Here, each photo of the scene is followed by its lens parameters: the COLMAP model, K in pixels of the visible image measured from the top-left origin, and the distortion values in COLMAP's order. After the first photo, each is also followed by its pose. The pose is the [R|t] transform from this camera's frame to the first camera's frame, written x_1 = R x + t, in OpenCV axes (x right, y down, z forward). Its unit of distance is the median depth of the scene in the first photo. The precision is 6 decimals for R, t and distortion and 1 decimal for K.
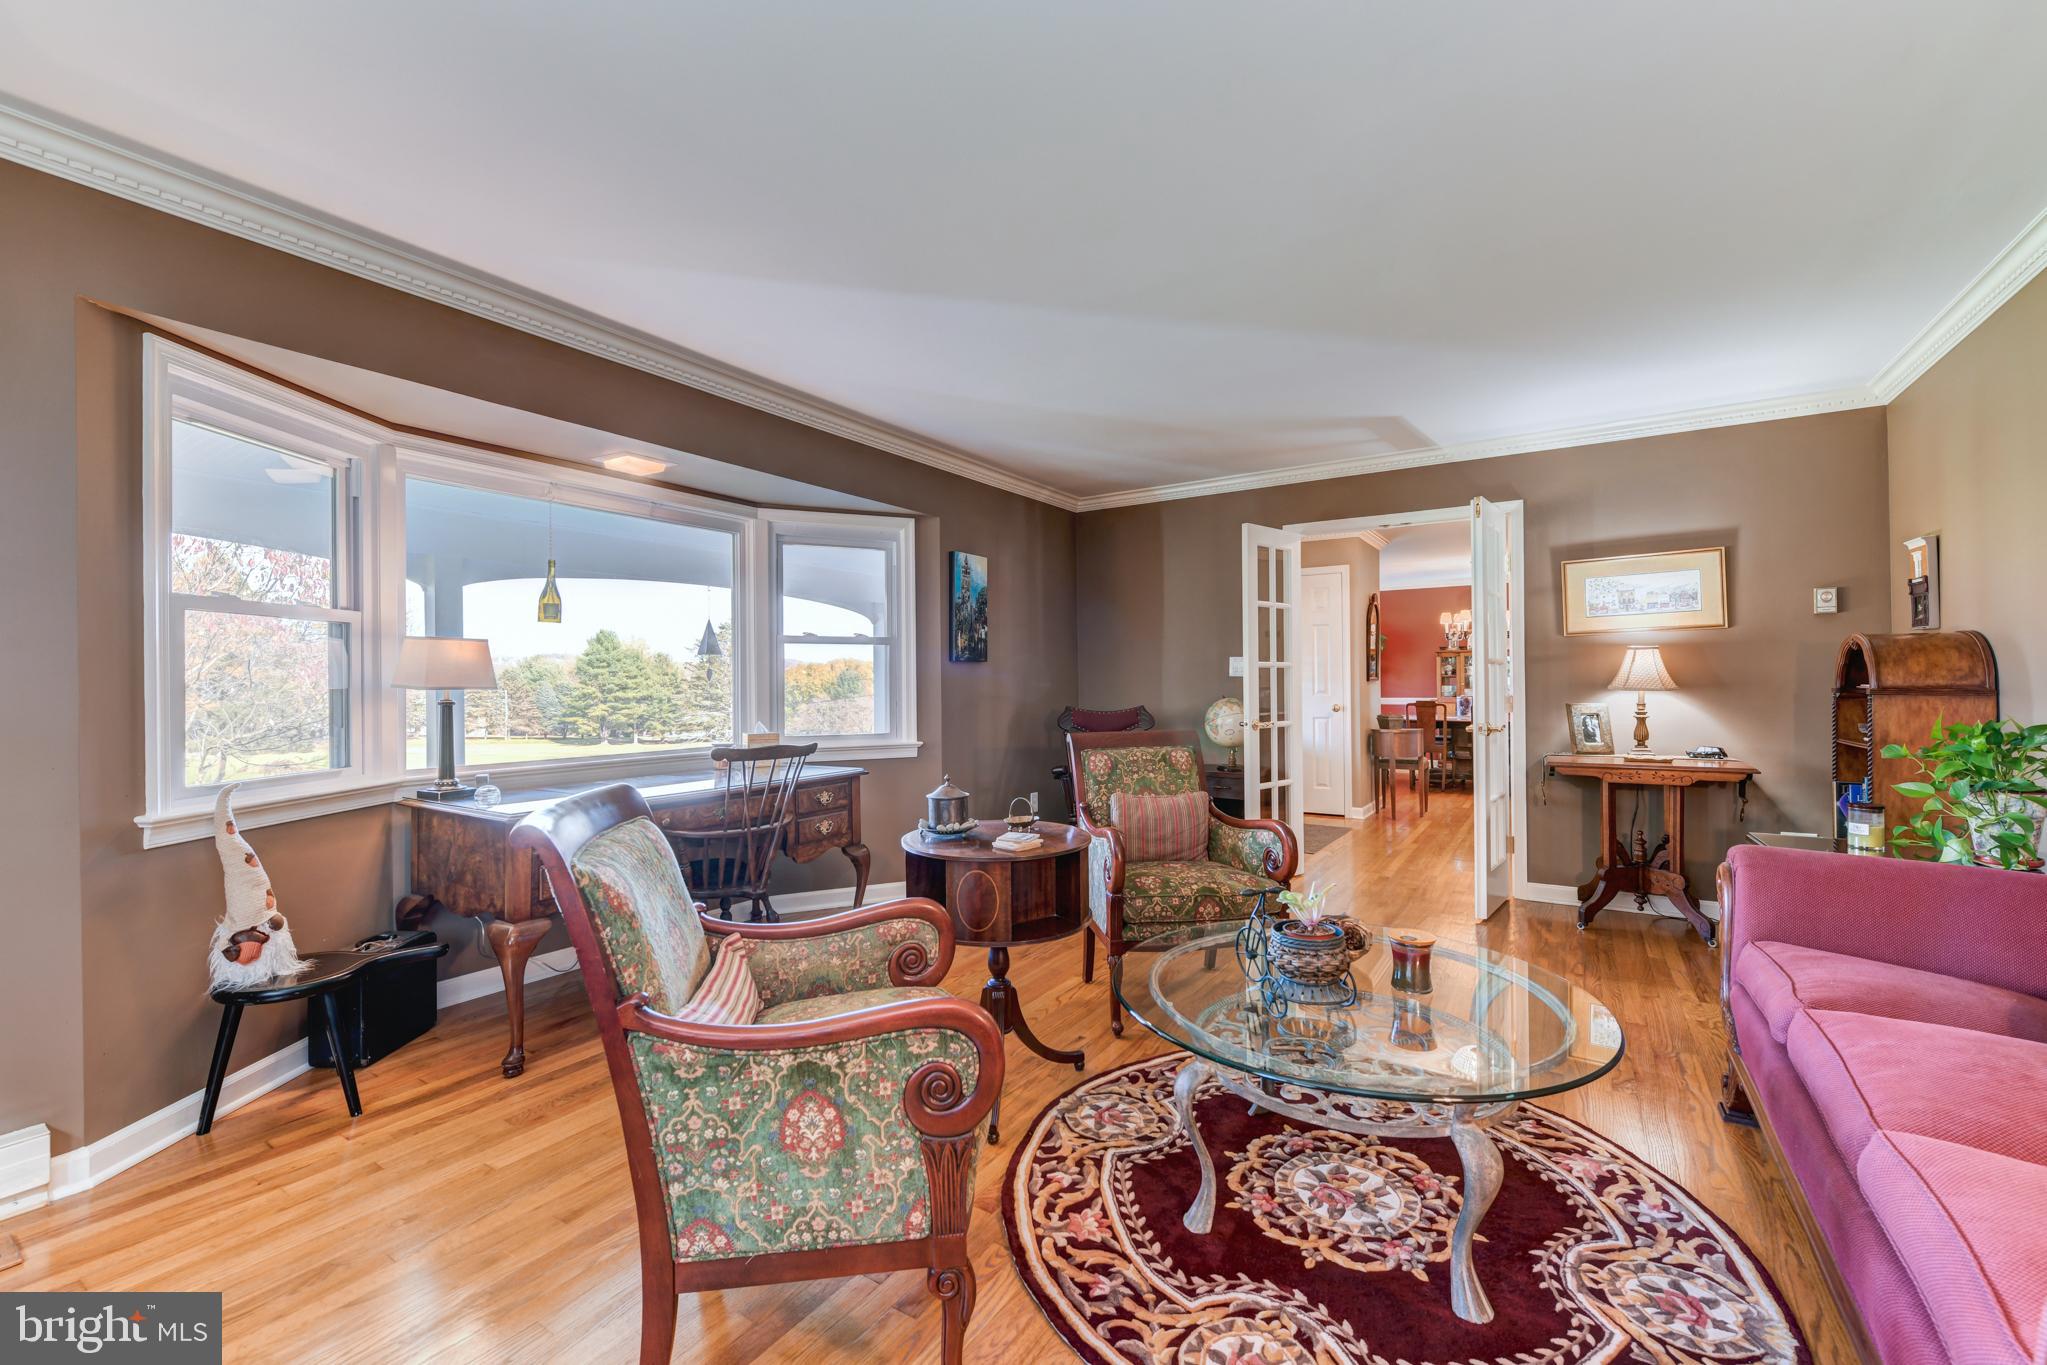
lens RADIAL K [[865.8, 0, 1014.8], [0, 865.8, 680.1], [0, 0, 1]] dist [-0.003349, -0.000250]
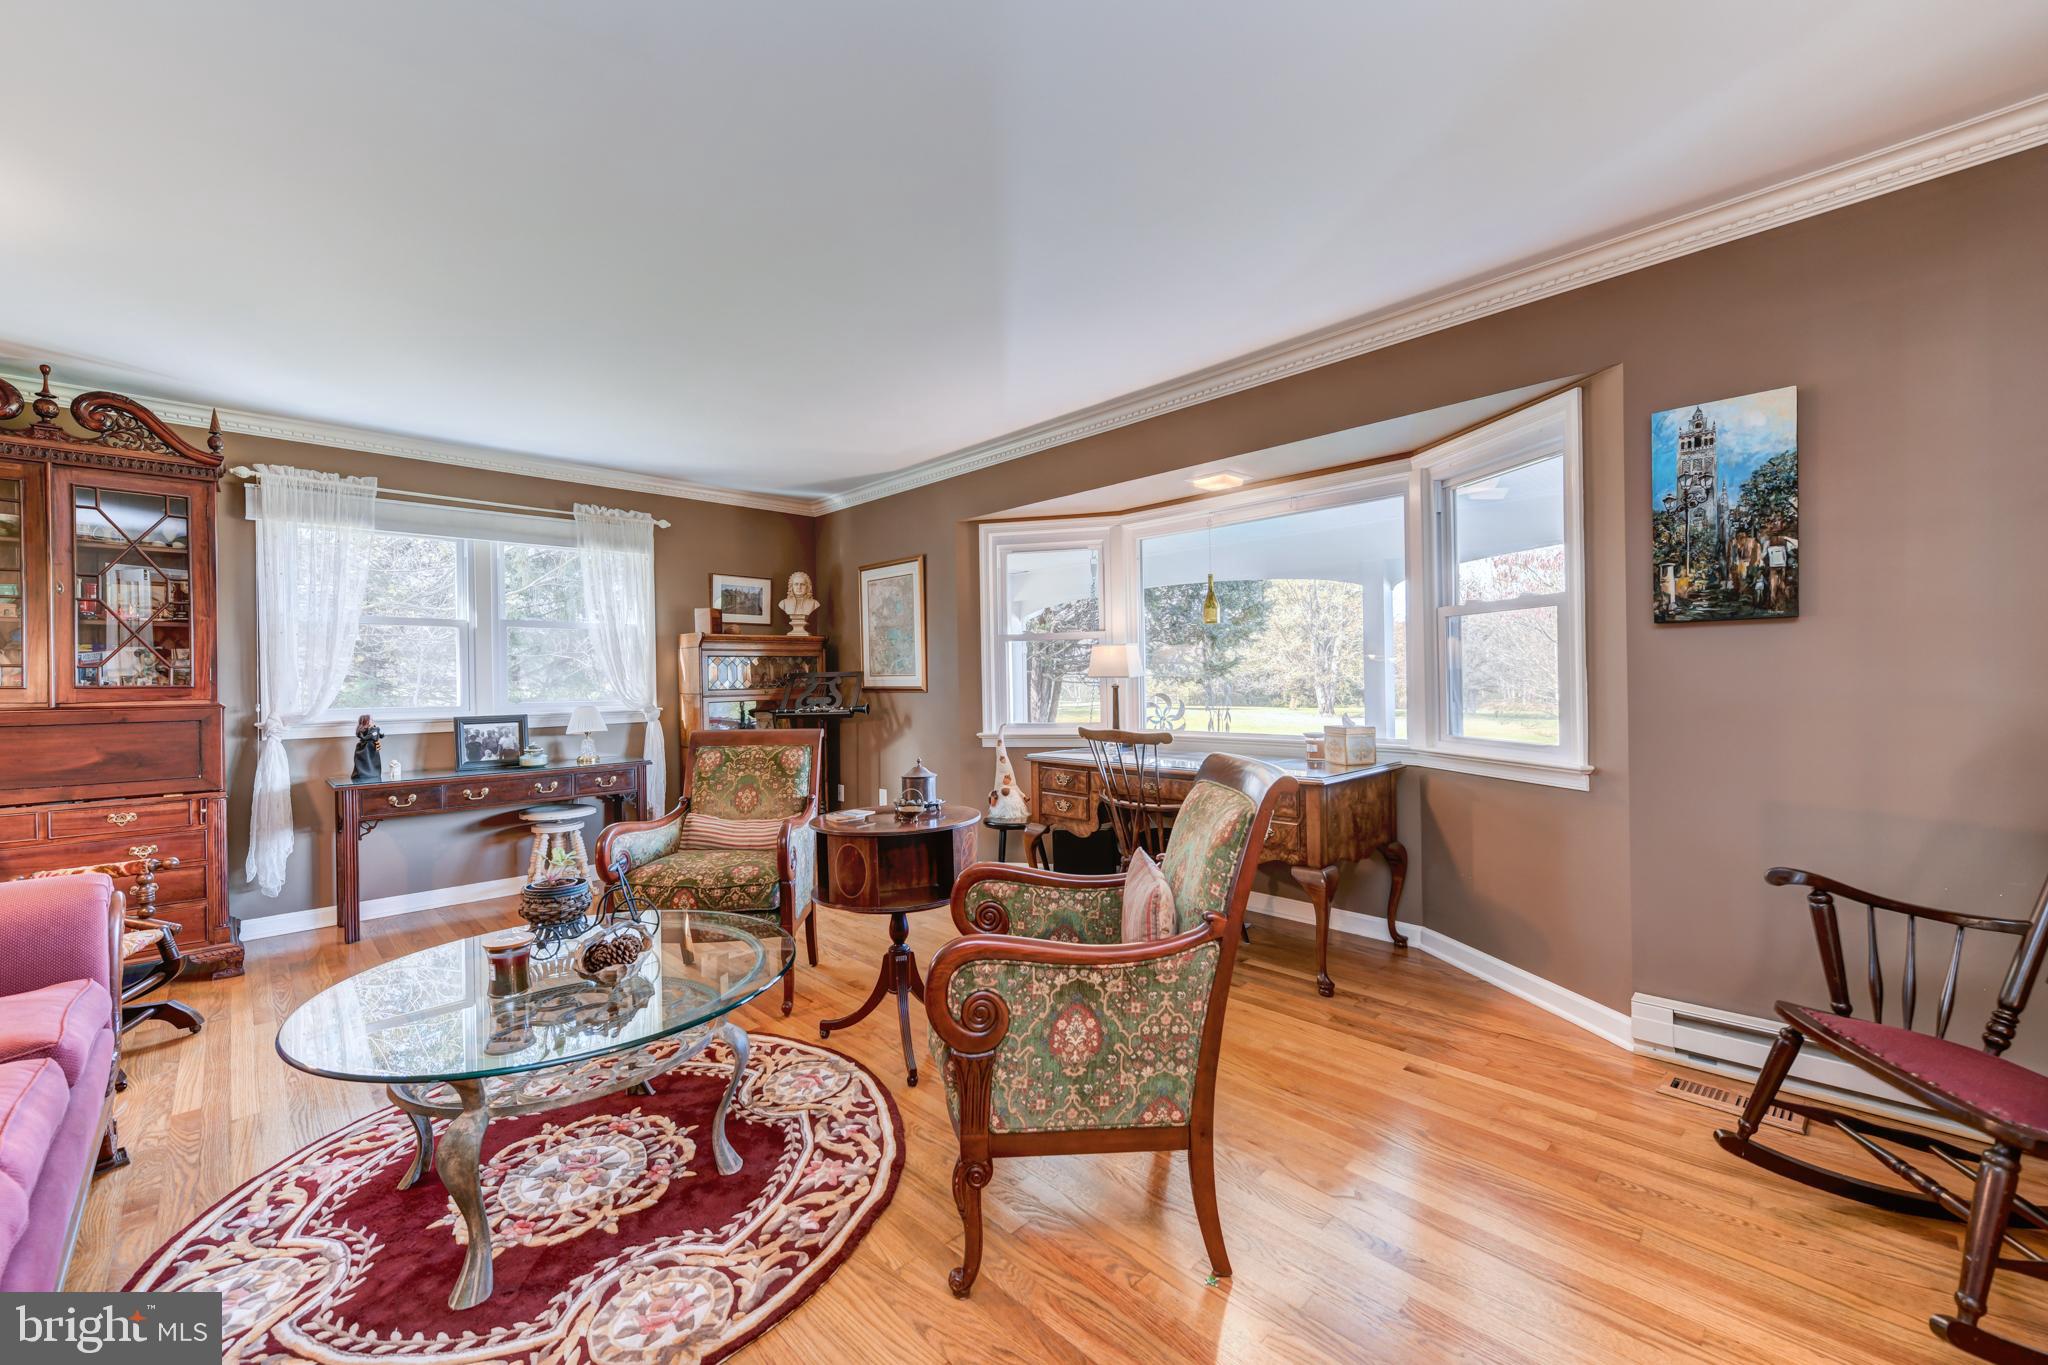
lens RADIAL K [[811.6, 0, 1015.7], [0, 811.6, 684.0], [0, 0, 1]] dist [0.001936, 0.000120]
pose [[-0.232419, 0.017888, -0.972451, 1.087417], [0.023968, 0.999633, 0.012660, -0.000622], [0.972320, -0.020365, -0.232762, 1.585441]]
